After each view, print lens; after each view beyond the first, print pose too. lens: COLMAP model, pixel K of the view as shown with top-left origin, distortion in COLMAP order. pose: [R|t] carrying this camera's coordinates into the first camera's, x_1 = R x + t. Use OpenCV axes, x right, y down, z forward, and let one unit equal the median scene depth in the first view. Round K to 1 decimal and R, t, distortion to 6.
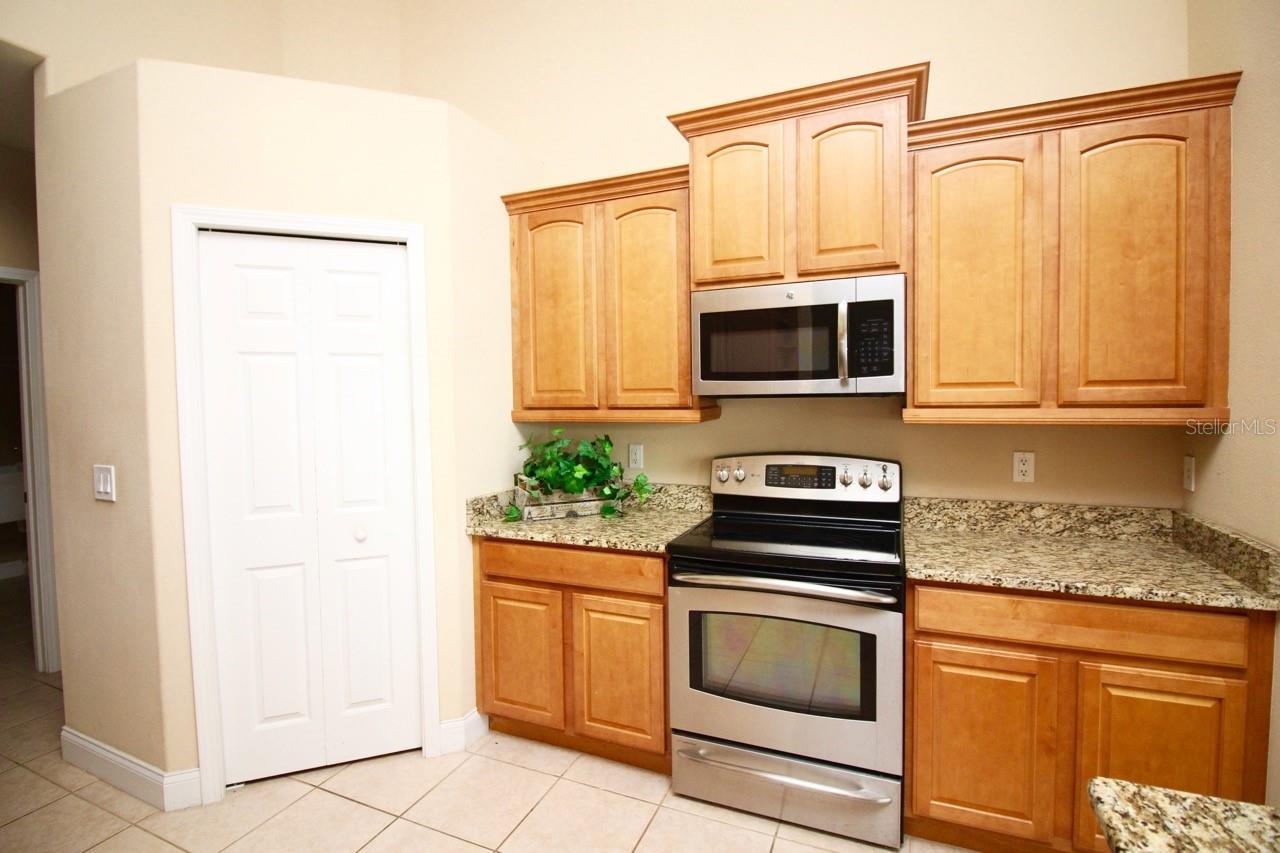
lens RADIAL K [[604.3, 0, 635.8], [0, 604.3, 418.3], [0, 0, 1]] dist [-0.001073, -0.012184]
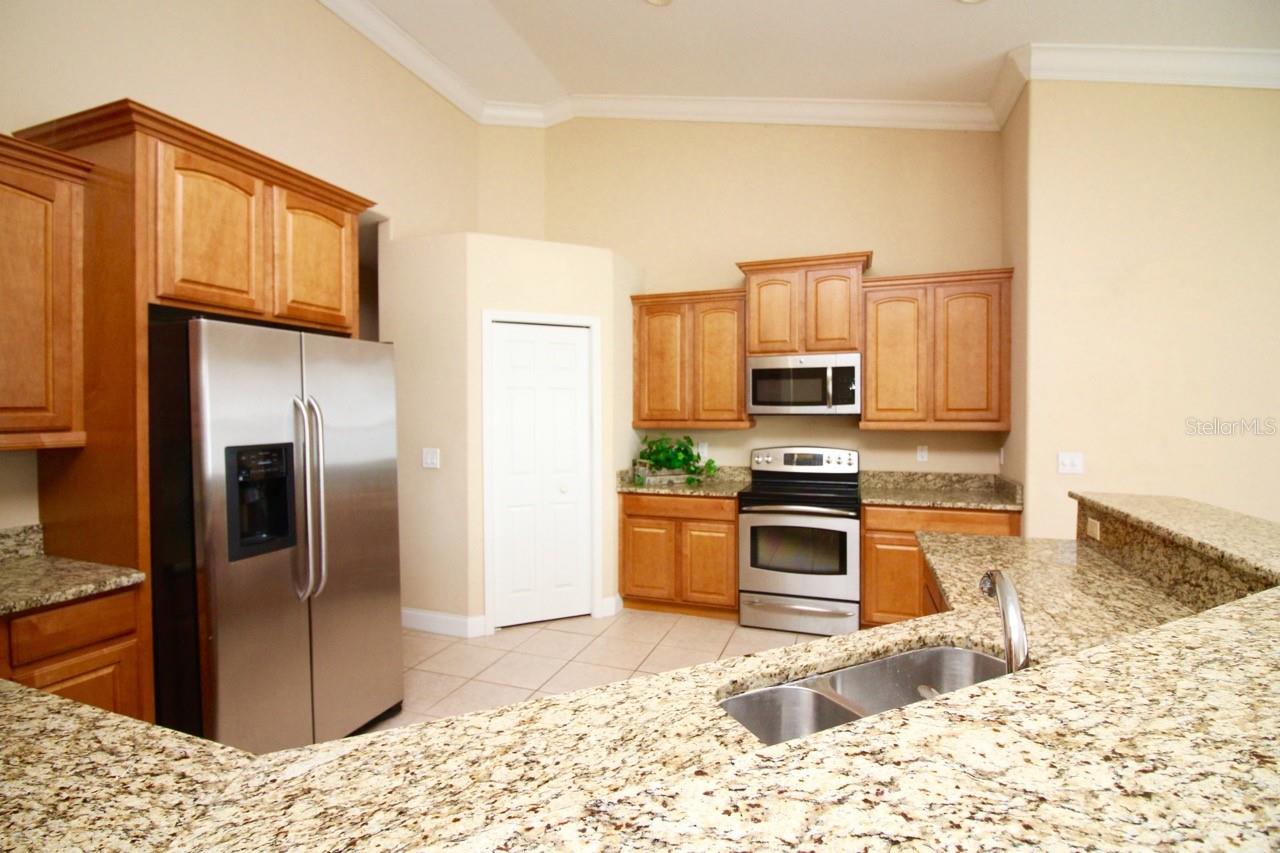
lens RADIAL K [[604.3, 0, 635.8], [0, 604.3, 418.3], [0, 0, 1]] dist [-0.001073, -0.012184]
pose [[0.997902, 0.010624, 0.063860, -0.369365], [-0.008968, 0.999618, -0.026154, 0.027744], [-0.064113, 0.025527, 0.997616, -0.824356]]
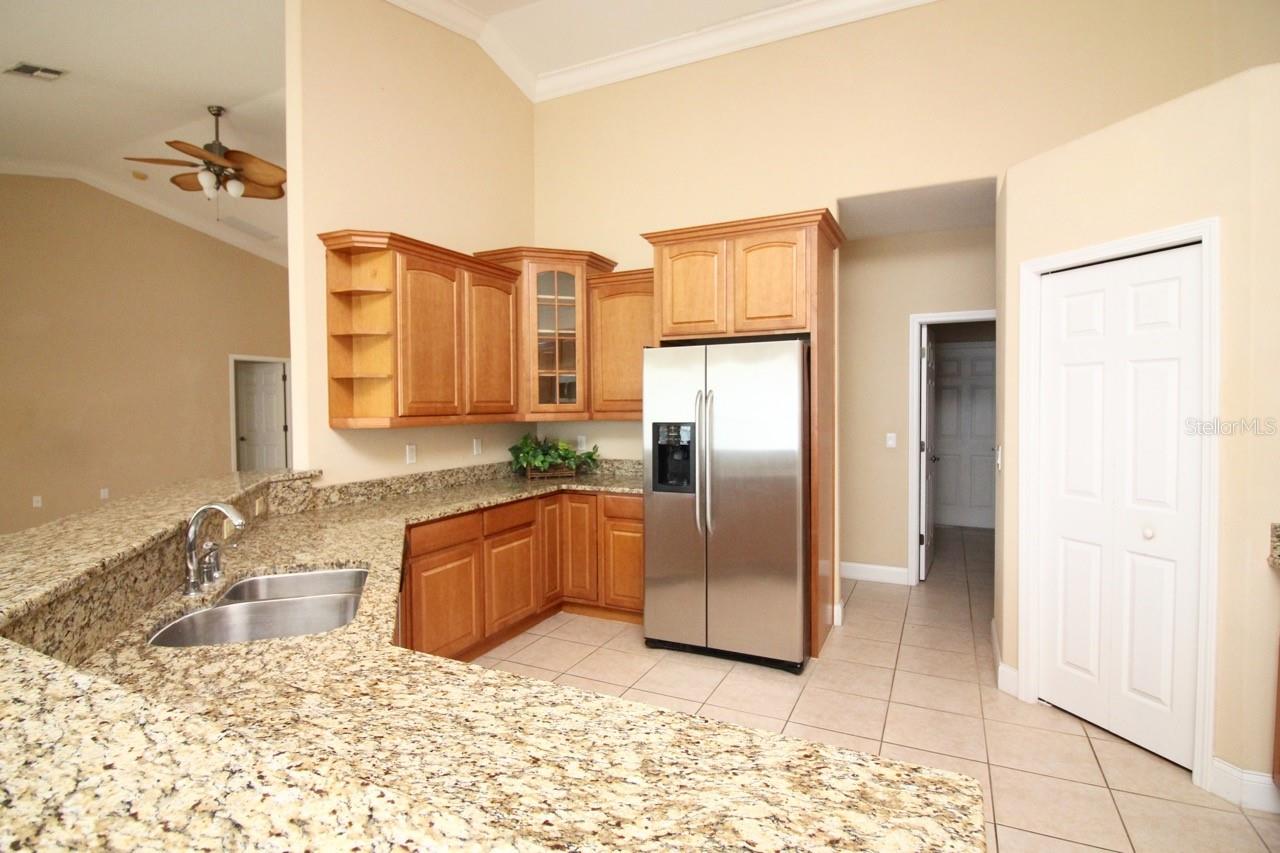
lens RADIAL K [[626.3, 0, 628.8], [0, 626.3, 419.8], [0, 0, 1]] dist [-0.001339, -0.000078]
pose [[-0.051867, 0.041974, -0.997772, 0.671972], [-0.031017, 0.998567, 0.043620, -0.021414], [0.998172, 0.033211, -0.050490, 0.152665]]
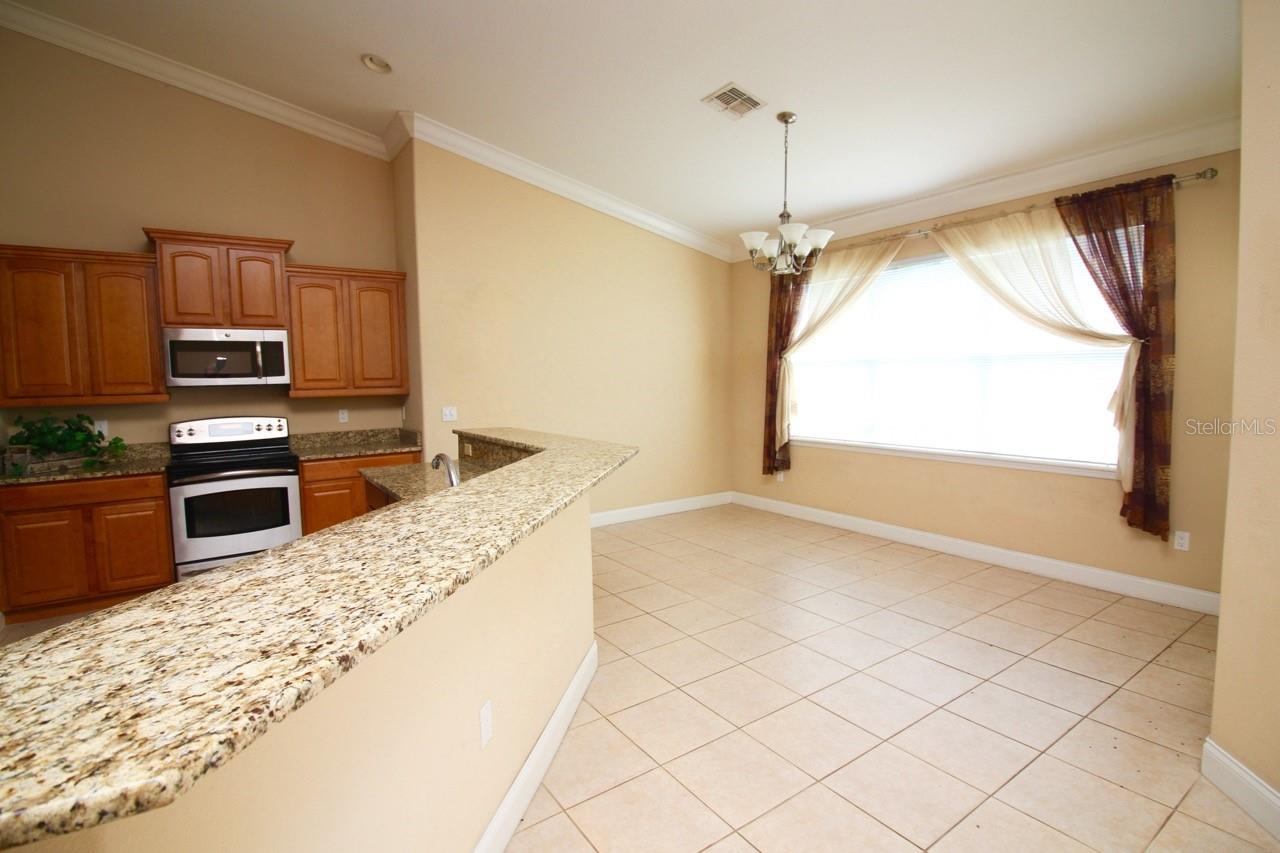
lens RADIAL K [[604.3, 0, 635.8], [0, 604.3, 418.3], [0, 0, 1]] dist [-0.001073, -0.012184]
pose [[0.529276, -0.056251, 0.846583, -0.700476], [0.043802, 0.998281, 0.038946, 0.049332], [-0.847318, 0.016469, 0.530830, -1.142864]]
